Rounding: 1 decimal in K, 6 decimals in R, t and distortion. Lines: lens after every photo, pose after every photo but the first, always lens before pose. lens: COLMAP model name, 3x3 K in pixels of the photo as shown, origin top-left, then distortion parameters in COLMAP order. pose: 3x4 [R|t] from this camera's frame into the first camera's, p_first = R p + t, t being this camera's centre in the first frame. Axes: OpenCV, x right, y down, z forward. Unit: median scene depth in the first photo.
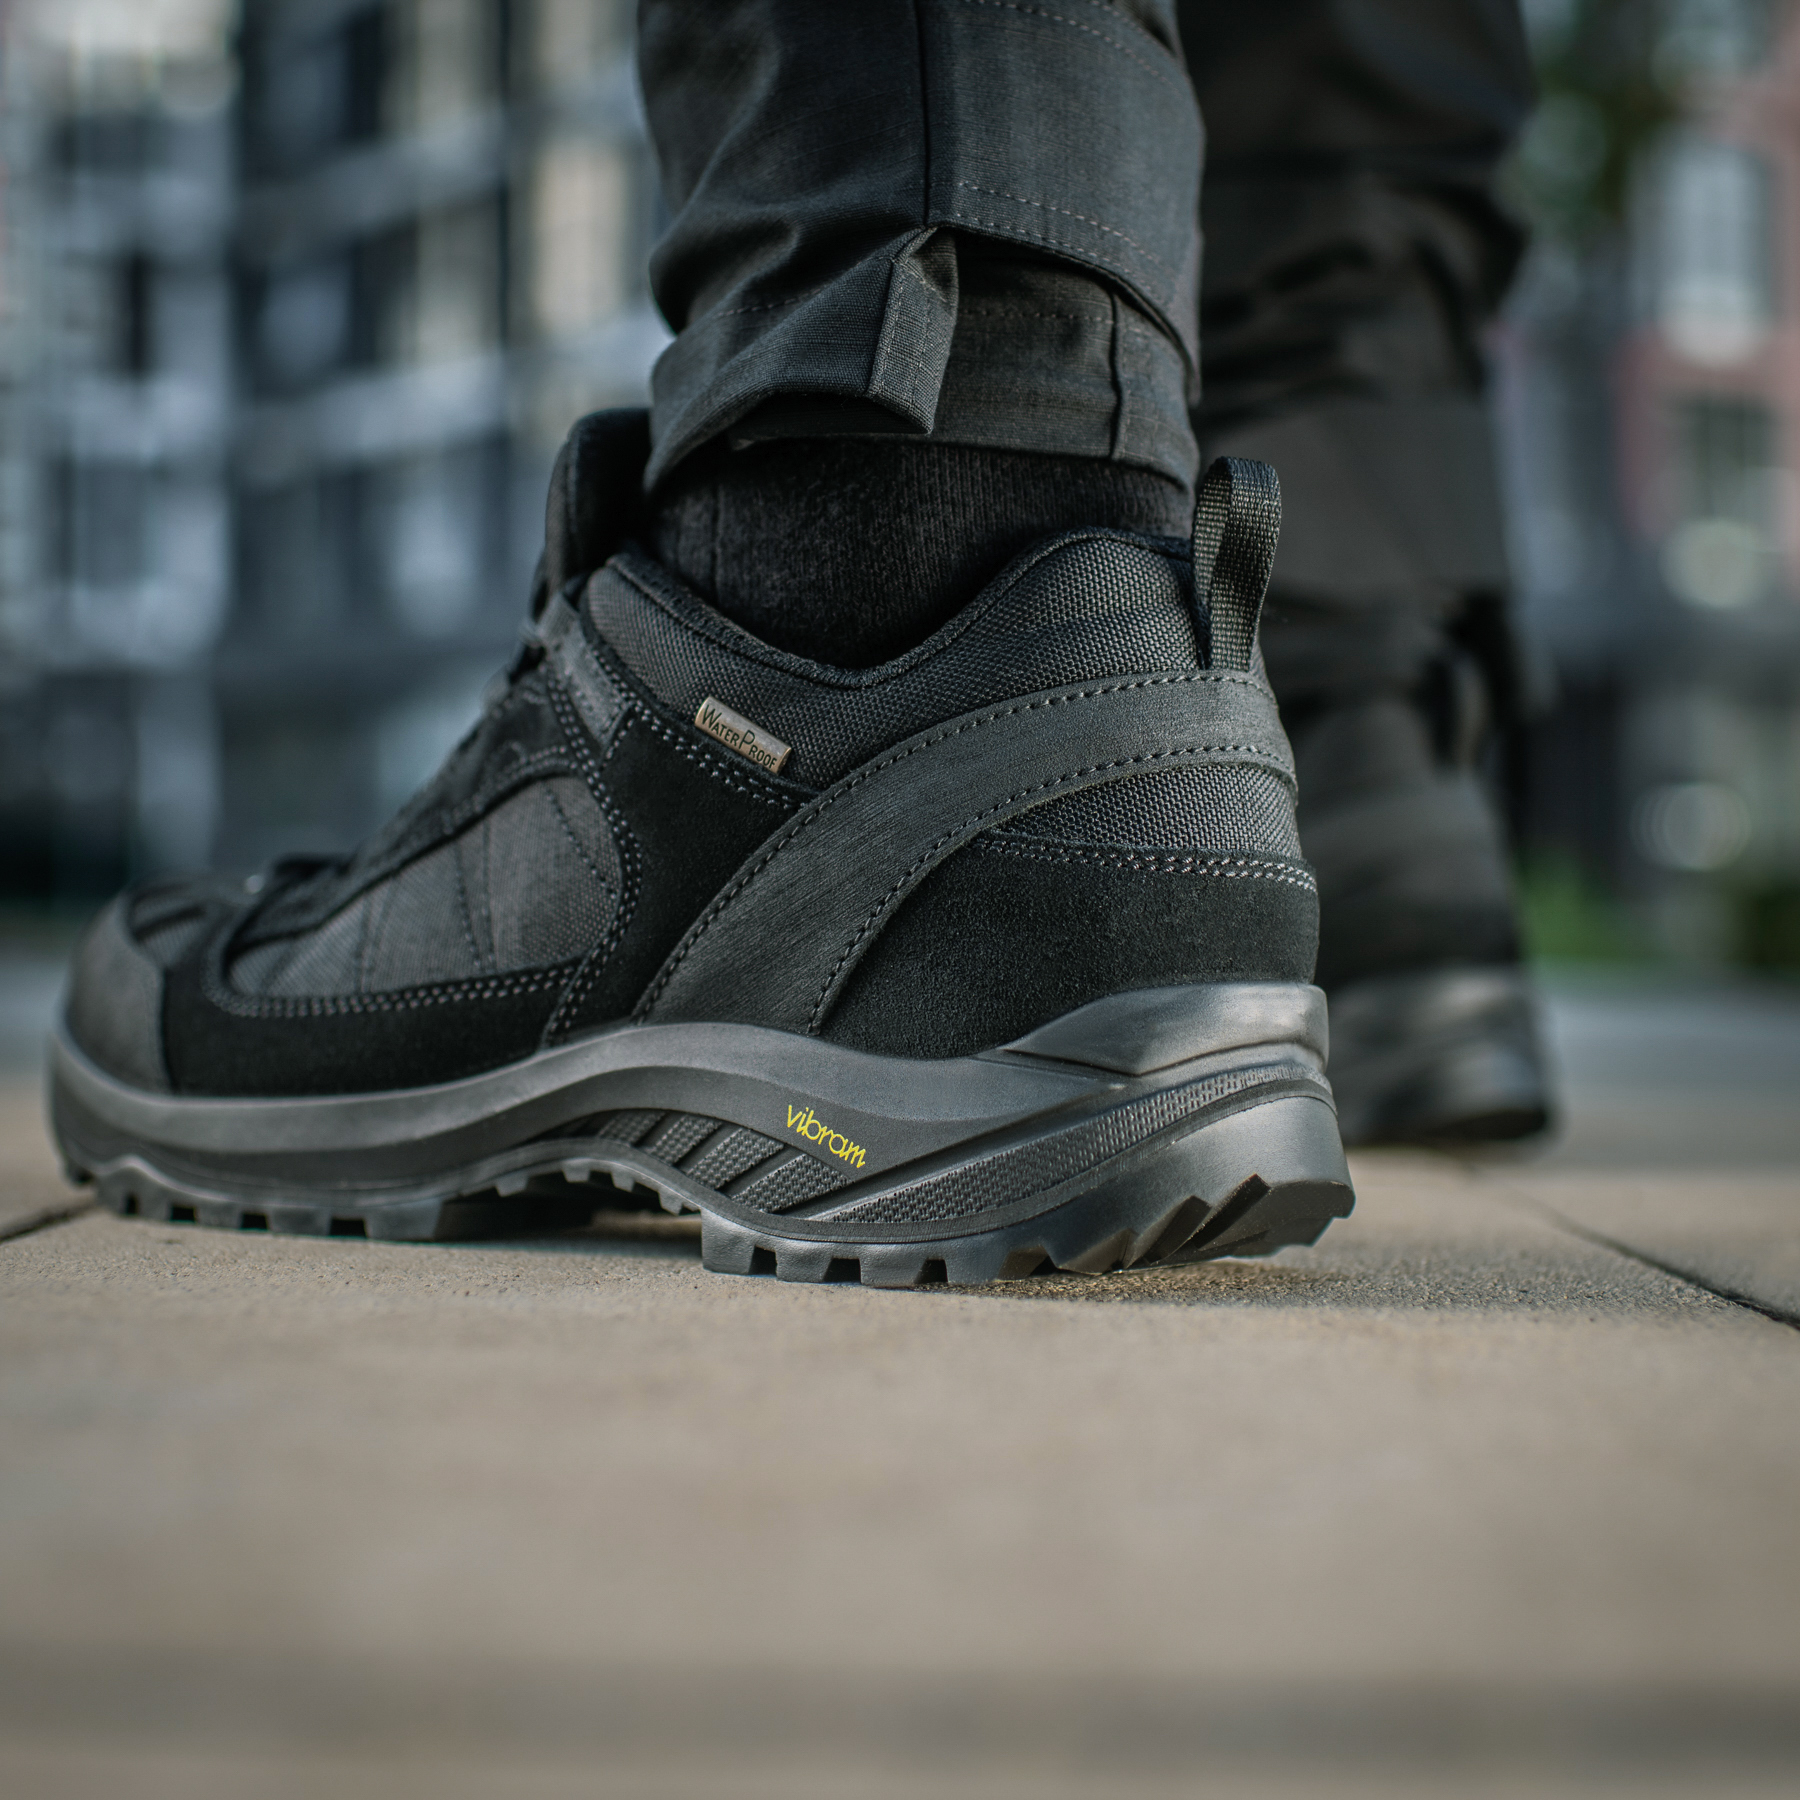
lens RADIAL K [[5069.7, 0, 900.0], [0, 5069.7, 900.0], [0, 0, 1]] dist [0.072653, 0.524602]
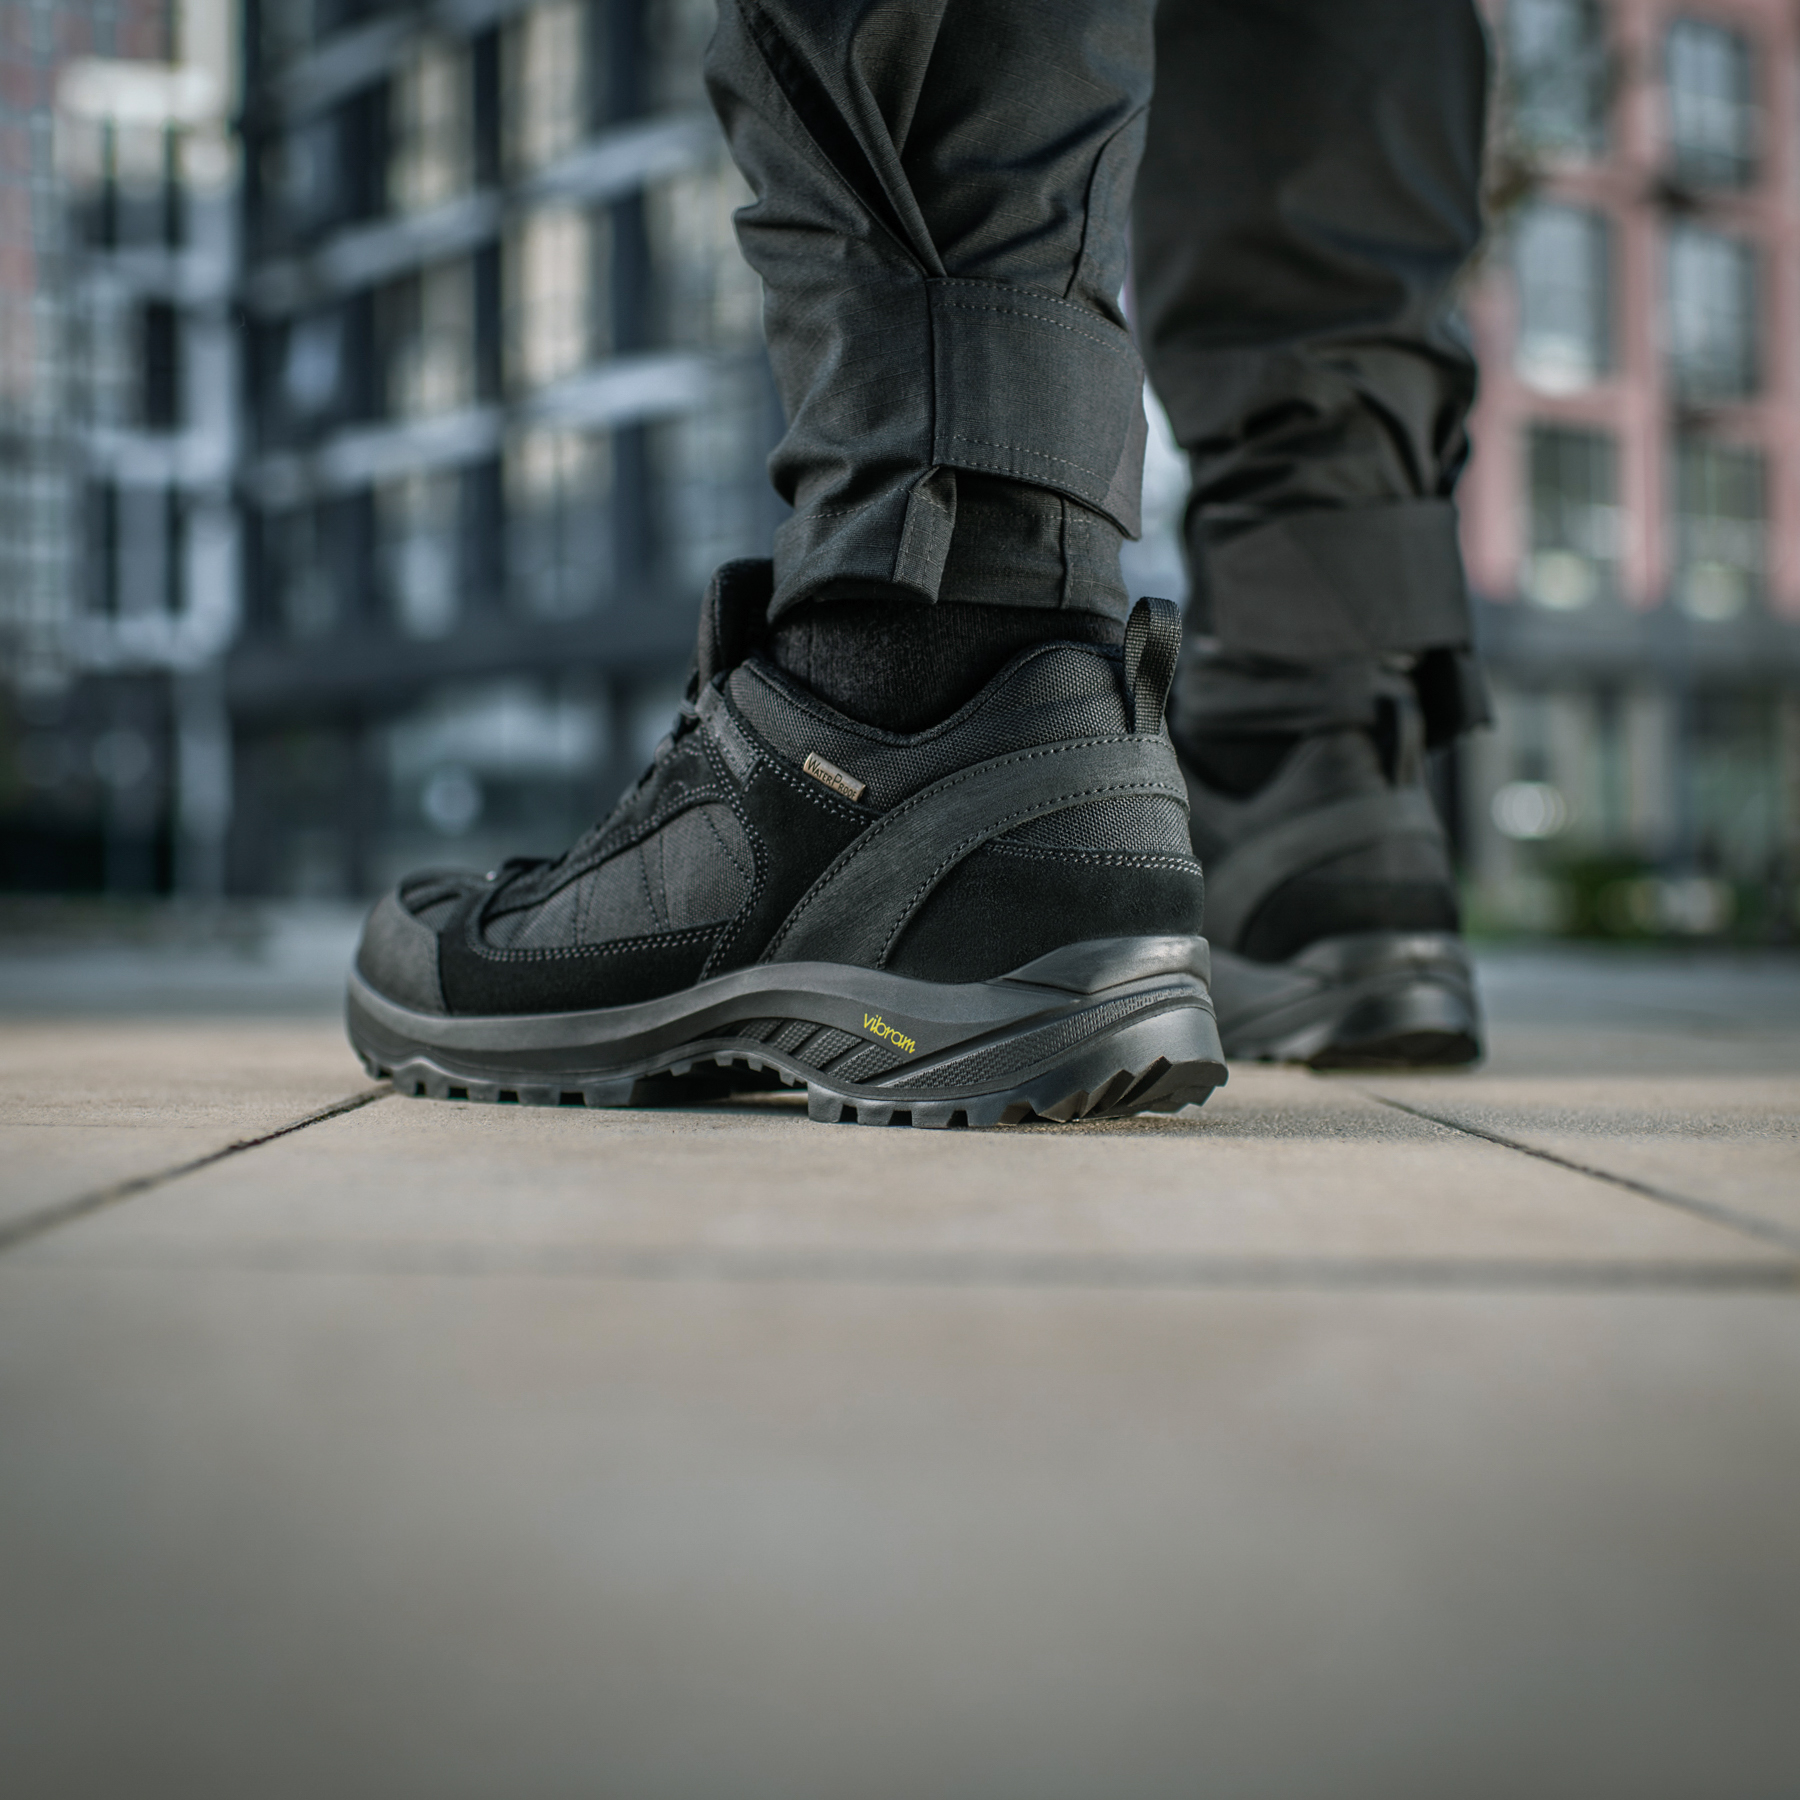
lens RADIAL K [[5069.7, 0, 900.0], [0, 5069.7, 900.0], [0, 0, 1]] dist [0.072653, 0.524602]
pose [[0.999912, -0.000126, 0.013237, -0.030909], [0.000156, 0.999997, -0.002266, 0.008636], [-0.013237, 0.002268, 0.999910, -0.546711]]
